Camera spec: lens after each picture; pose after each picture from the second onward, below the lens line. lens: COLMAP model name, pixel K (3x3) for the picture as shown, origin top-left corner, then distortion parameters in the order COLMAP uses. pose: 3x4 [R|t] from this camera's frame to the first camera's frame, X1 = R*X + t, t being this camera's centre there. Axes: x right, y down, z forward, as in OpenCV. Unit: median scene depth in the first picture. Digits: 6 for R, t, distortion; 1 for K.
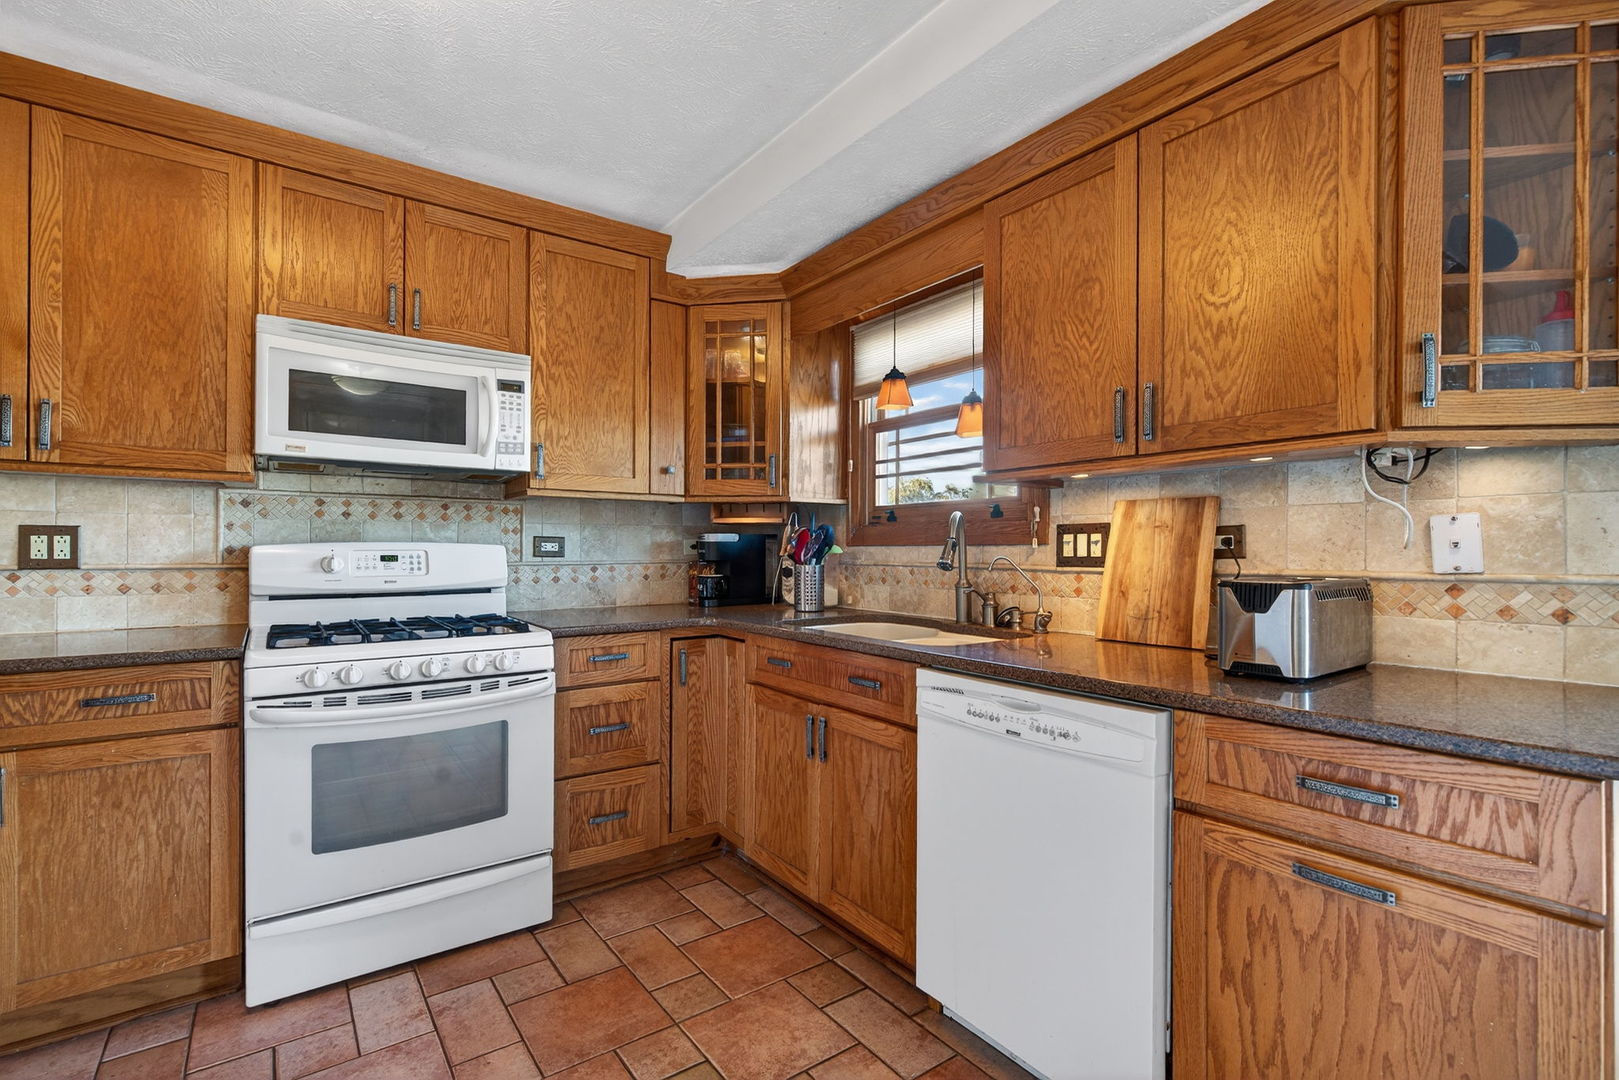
lens RADIAL K [[736.6, 0, 806.4], [0, 736.6, 551.0], [0, 0, 1]] dist [-0.002147, 0.001094]
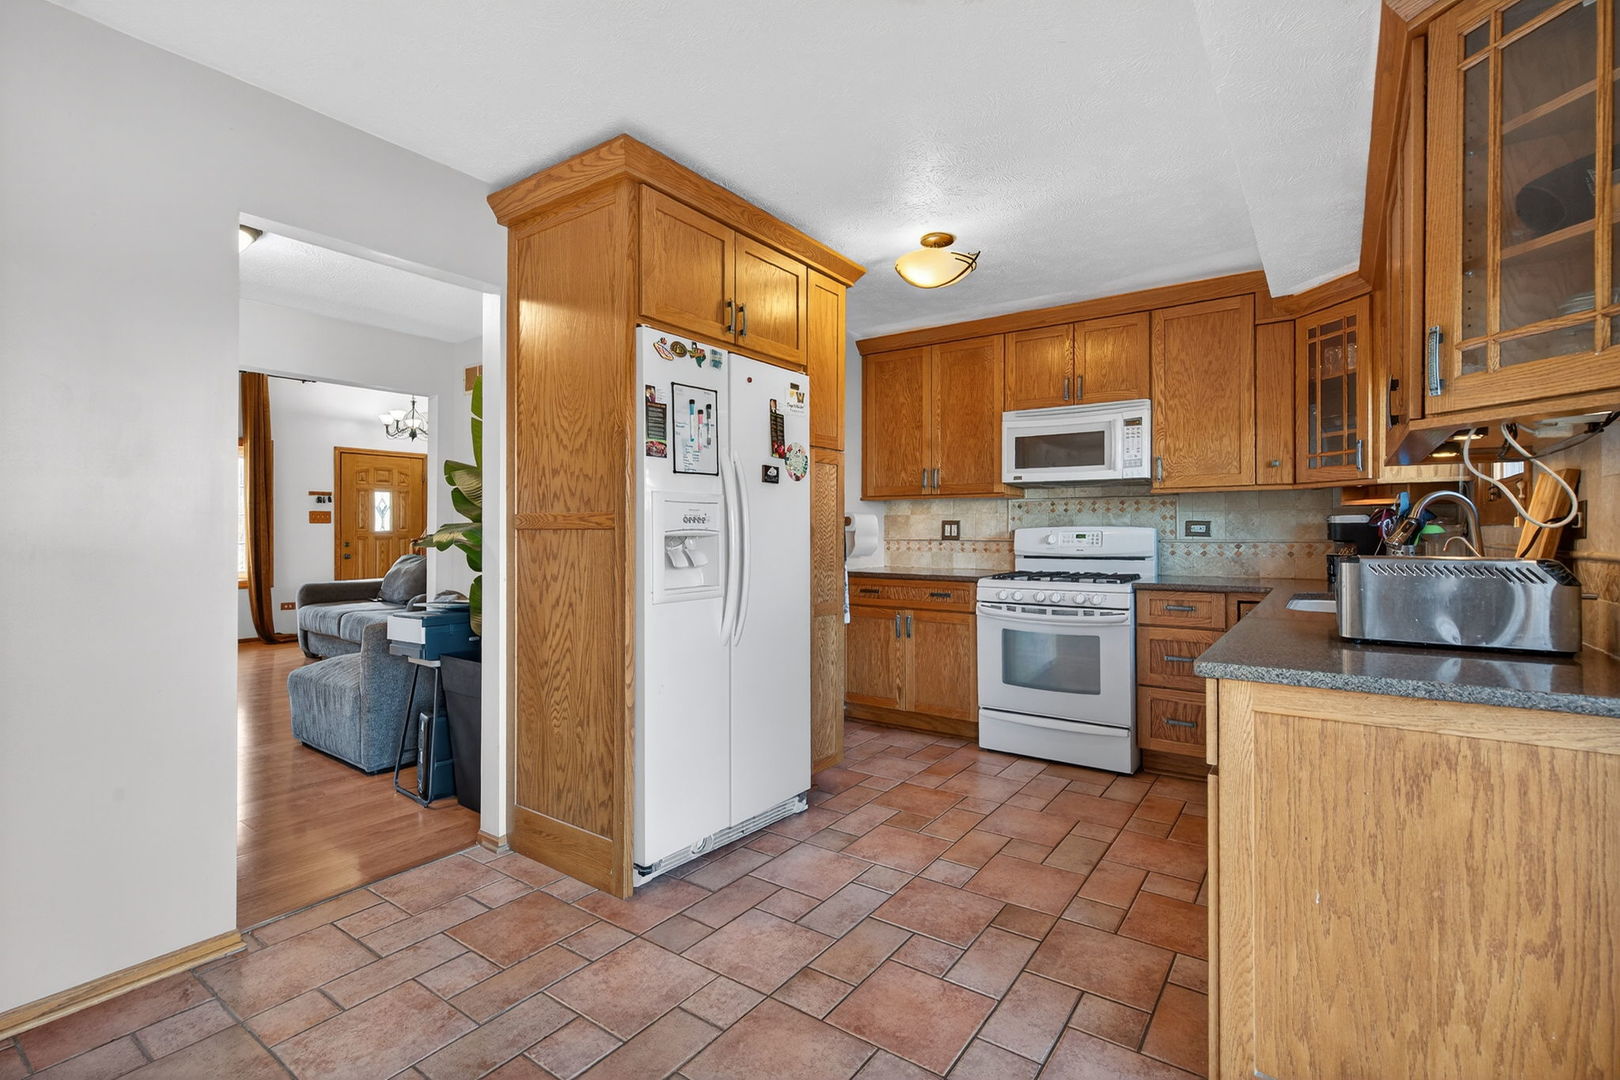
lens RADIAL K [[737.0, 0, 799.5], [0, 737.0, 527.4], [0, 0, 1]] dist [-0.002147, 0.001094]
pose [[0.306887, -0.007407, -0.951717, 0.910272], [0.000184, 0.999970, -0.007723, 0.003051], [0.951746, 0.002195, 0.306879, -0.121693]]
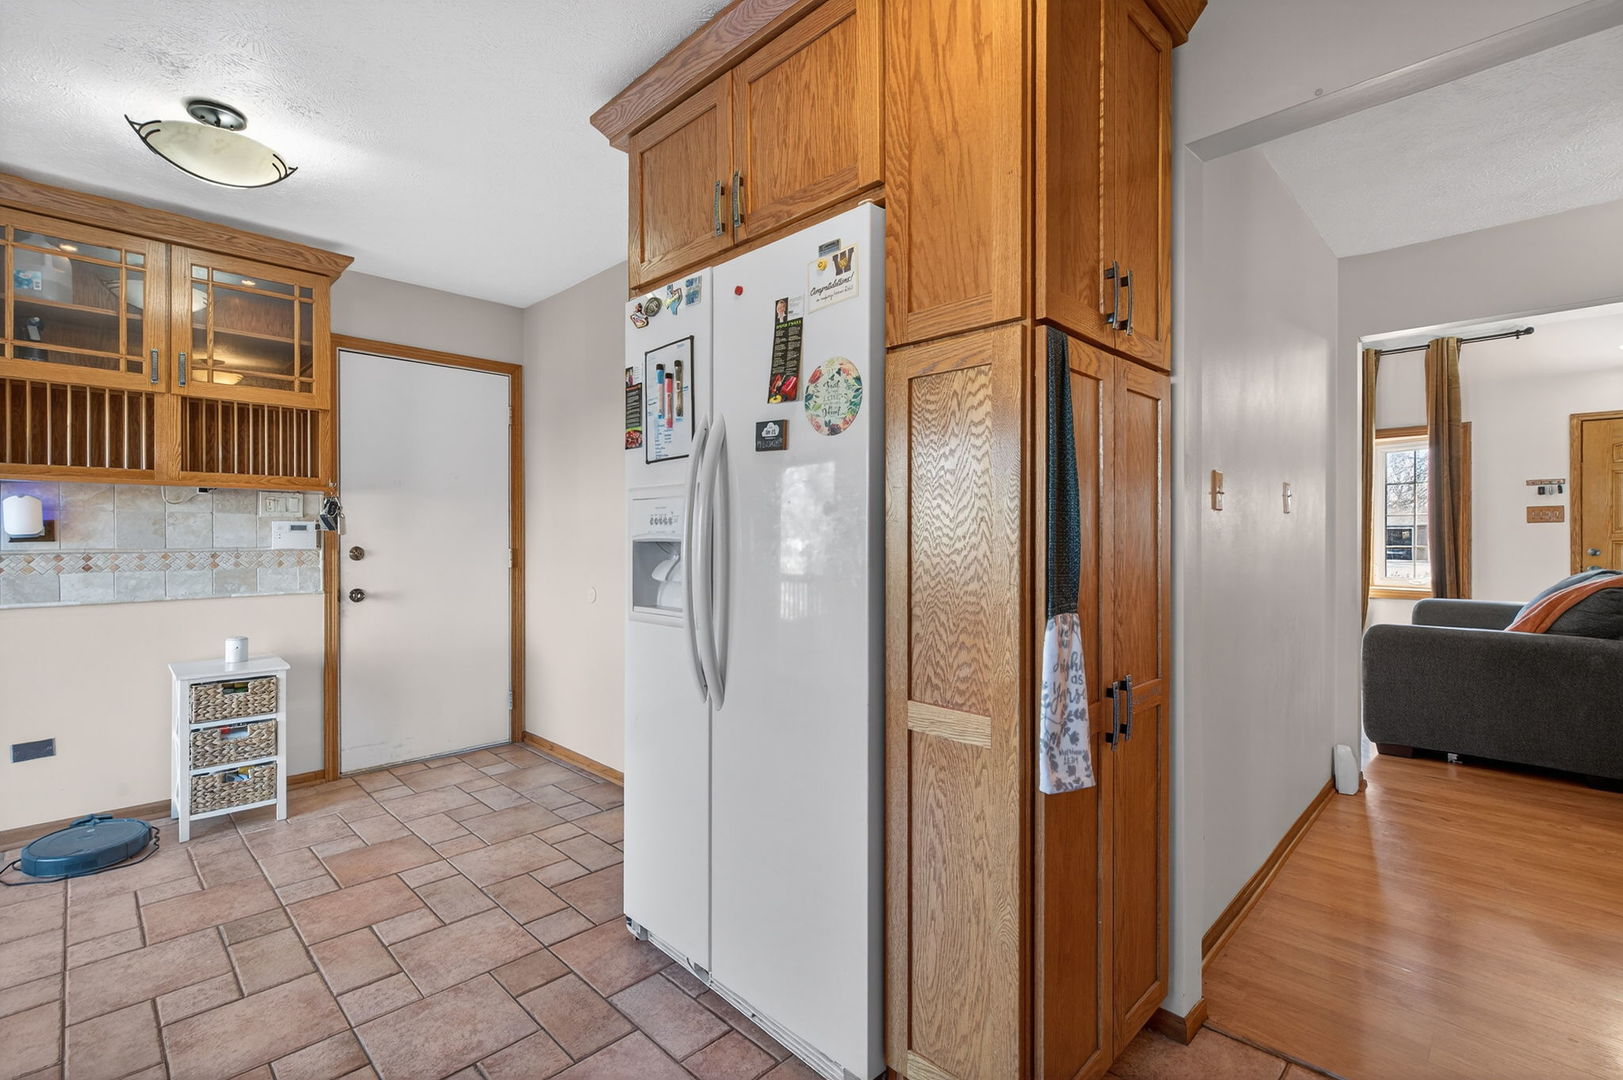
lens RADIAL K [[738.4, 0, 815.7], [0, 738.4, 538.4], [0, 0, 1]] dist [-0.002147, 0.001094]
pose [[-0.987057, -0.000346, -0.160370, -0.241943], [-0.001303, 0.999982, 0.005864, -0.001860], [0.160365, 0.005997, -0.987039, 0.943434]]
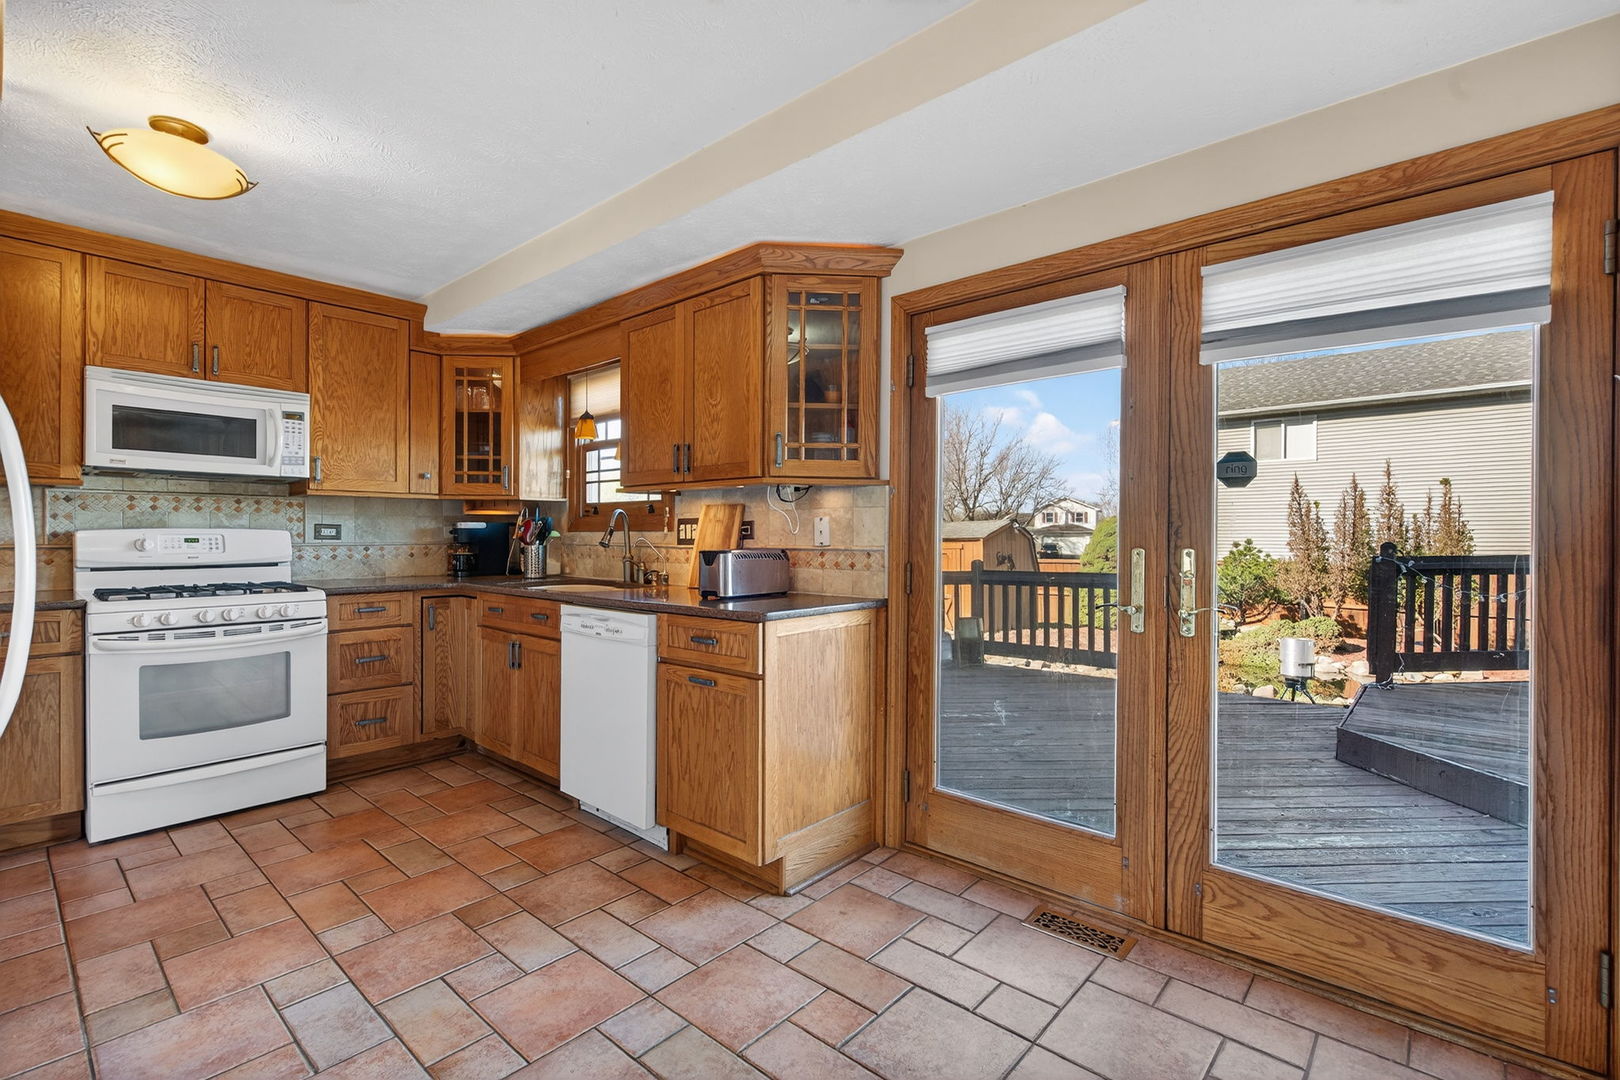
lens RADIAL K [[737.0, 0, 813.8], [0, 737.0, 538.7], [0, 0, 1]] dist [-0.002147, 0.001094]
pose [[0.975815, -0.000787, 0.218599, 0.278402], [-0.000129, 0.999991, 0.004172, 0.001269], [-0.218600, -0.004099, 0.975806, -0.628418]]
